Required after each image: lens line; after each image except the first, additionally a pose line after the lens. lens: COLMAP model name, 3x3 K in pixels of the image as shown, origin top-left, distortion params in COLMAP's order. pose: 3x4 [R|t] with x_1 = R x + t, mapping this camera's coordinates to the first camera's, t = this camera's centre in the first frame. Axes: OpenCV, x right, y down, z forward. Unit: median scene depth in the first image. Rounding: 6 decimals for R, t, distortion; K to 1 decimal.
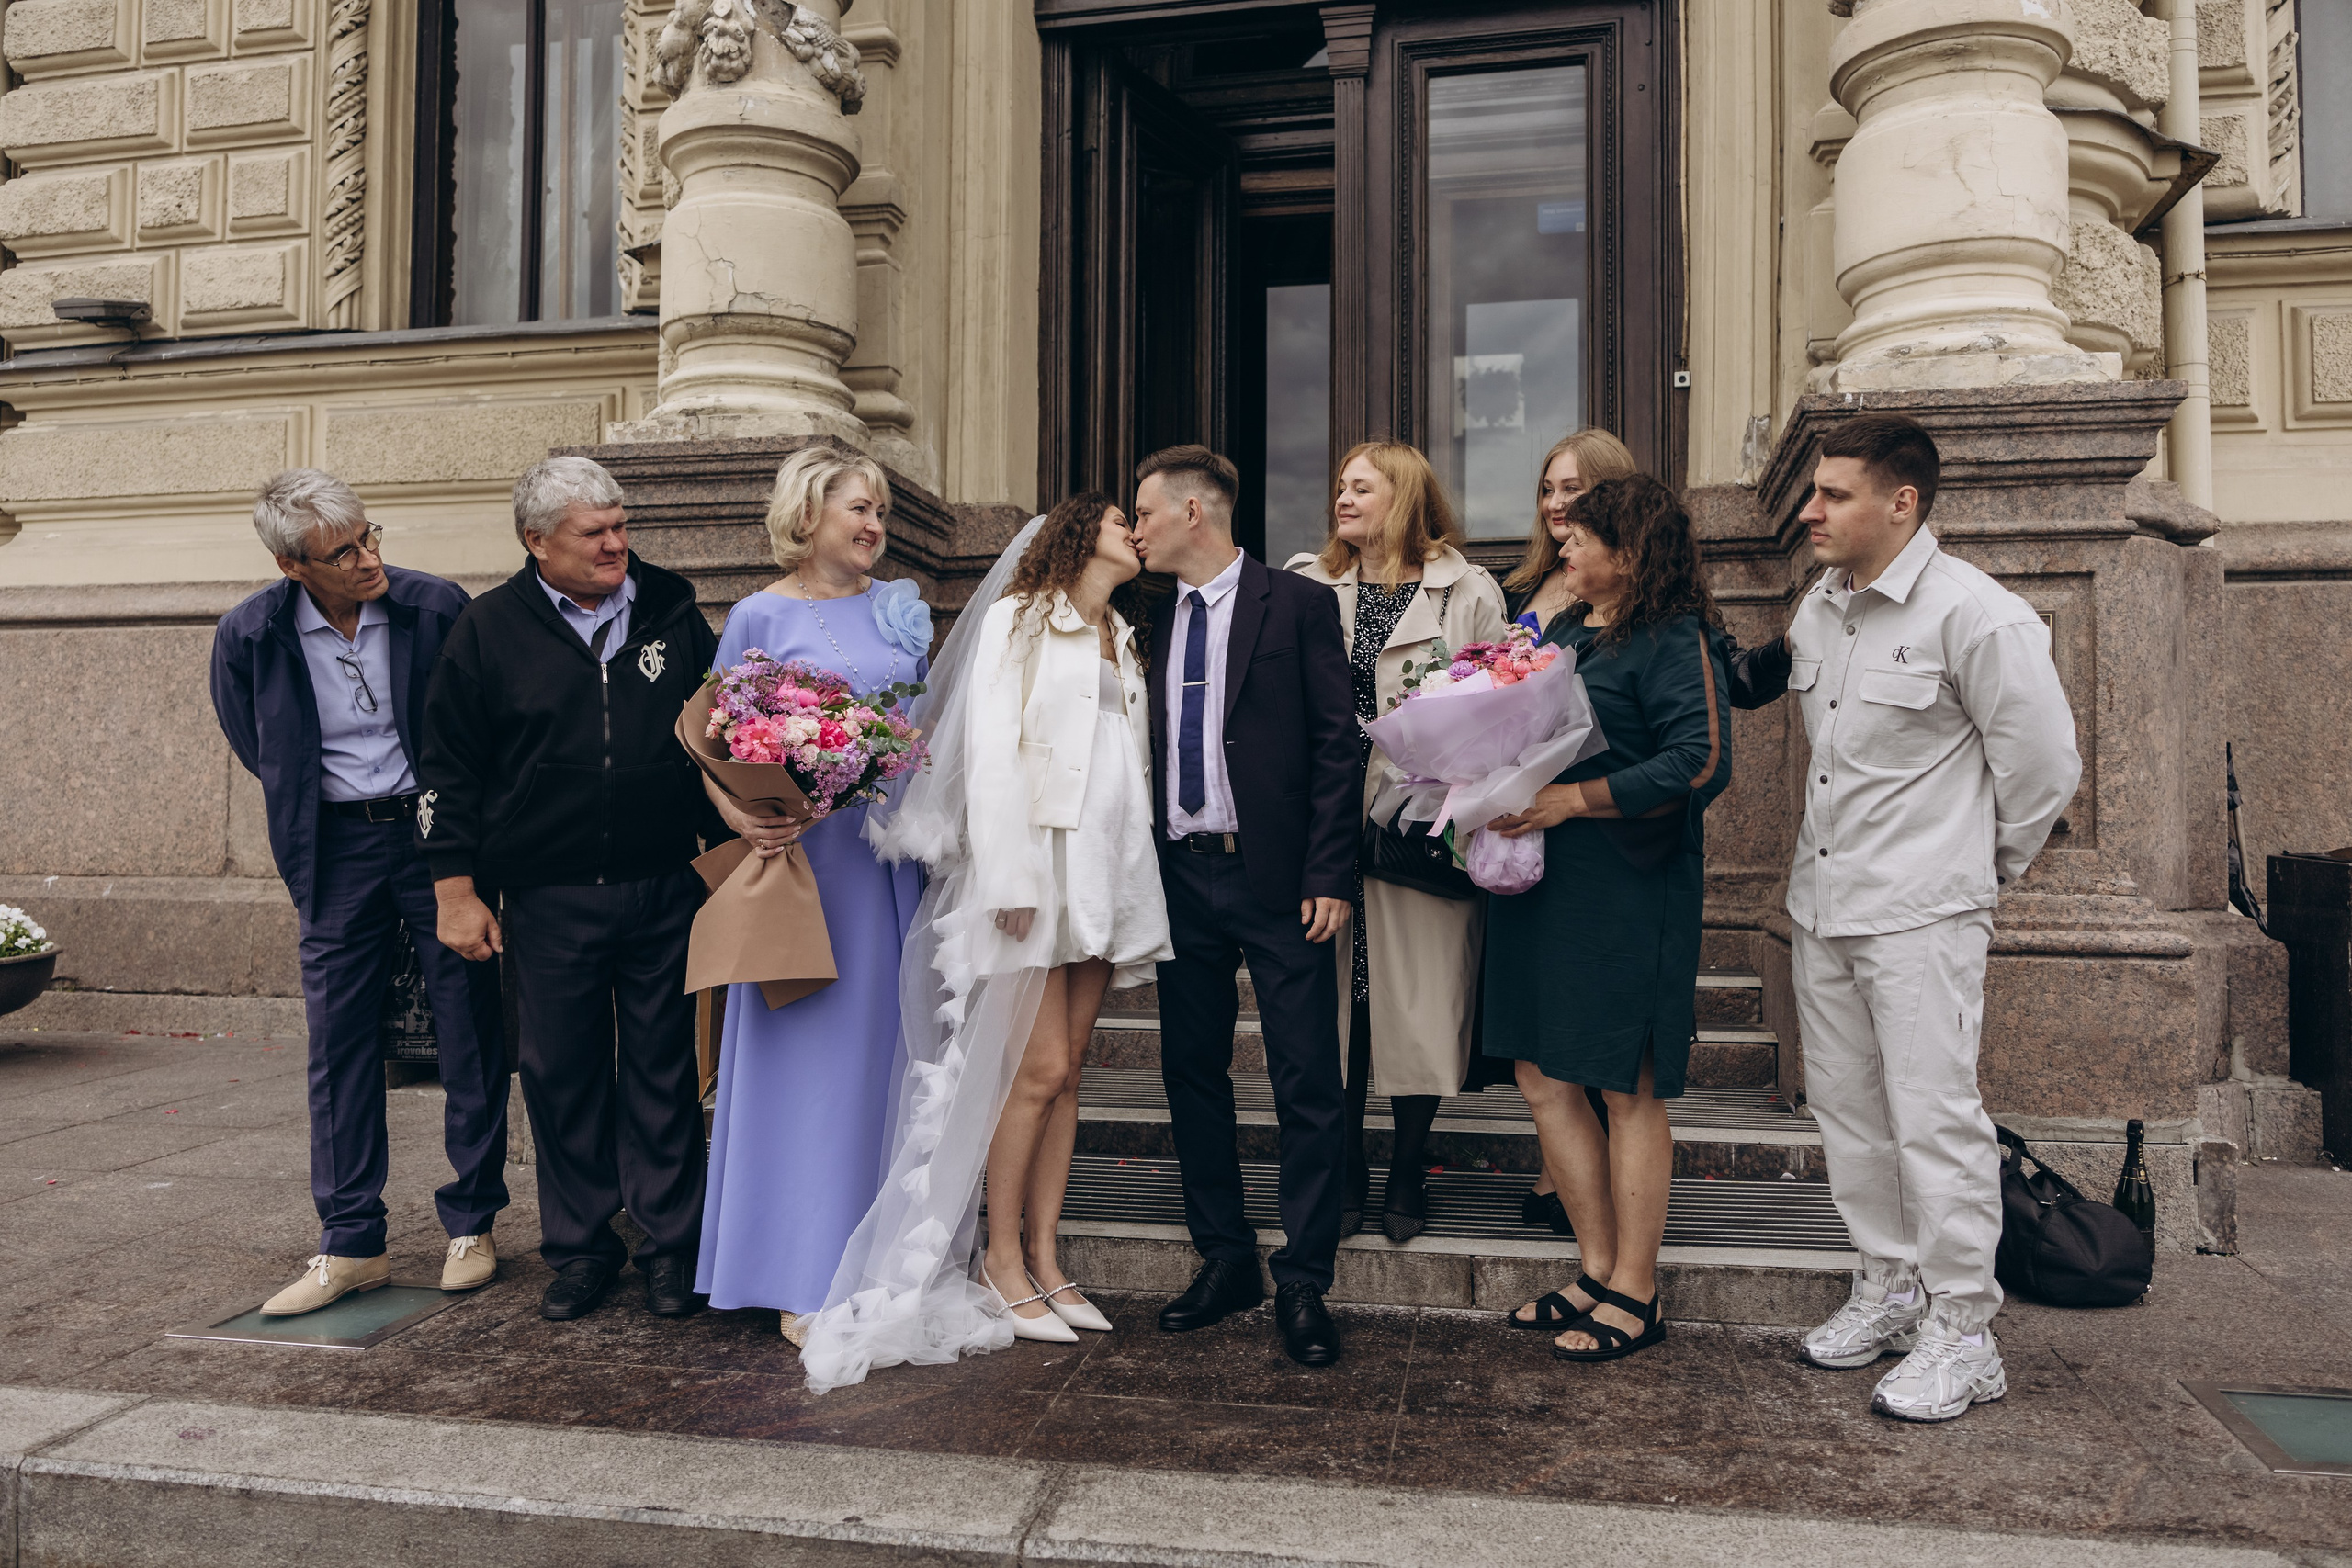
lens RADIAL K [[1845.0, 0, 1155.3], [0, 1845.0, 830.2], [0, 0, 1]] dist [0.016512, -0.043289]
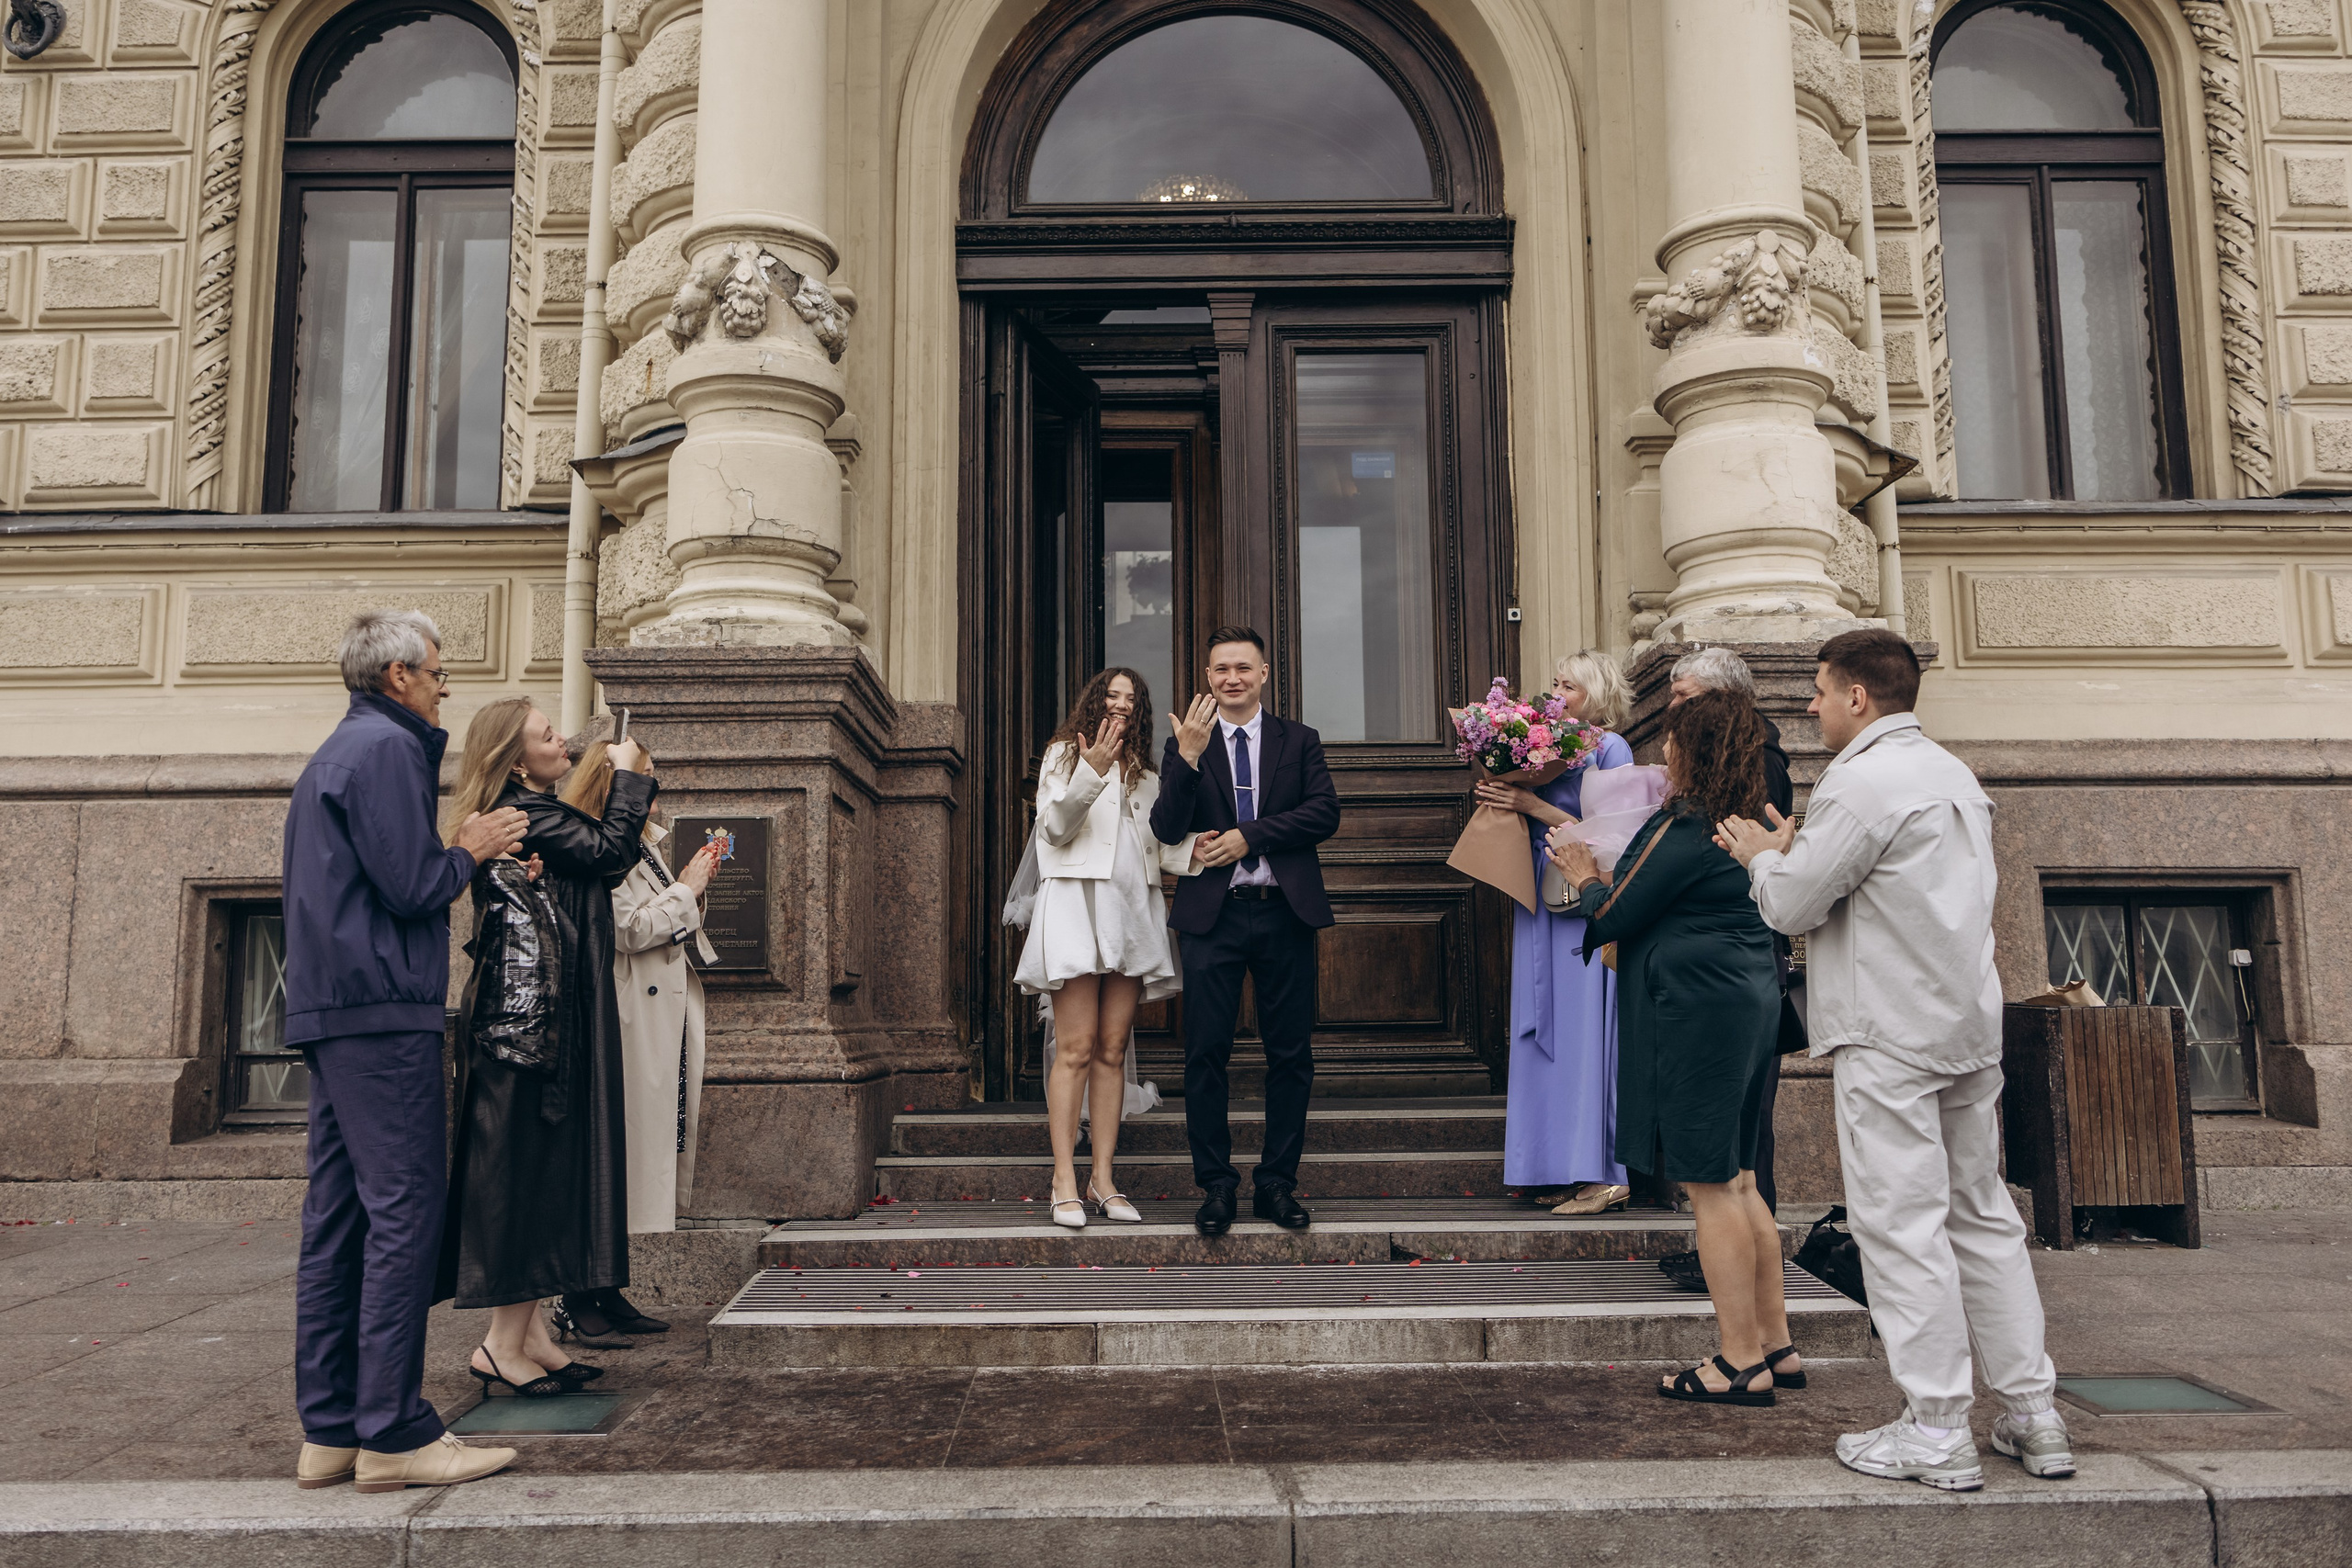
lens RADIAL K [[1941.5, 0, 1173.7], [0, 1941.5, 823.4], [0, 0, 1]] dist [0.001221, -0.021858]
pose [[0.976787, 0.008736, 0.214035, -0.216030], [0.012914, 0.994949, -0.099544, 0.016123], [-0.213823, 0.099997, 0.971741, -0.182691]]
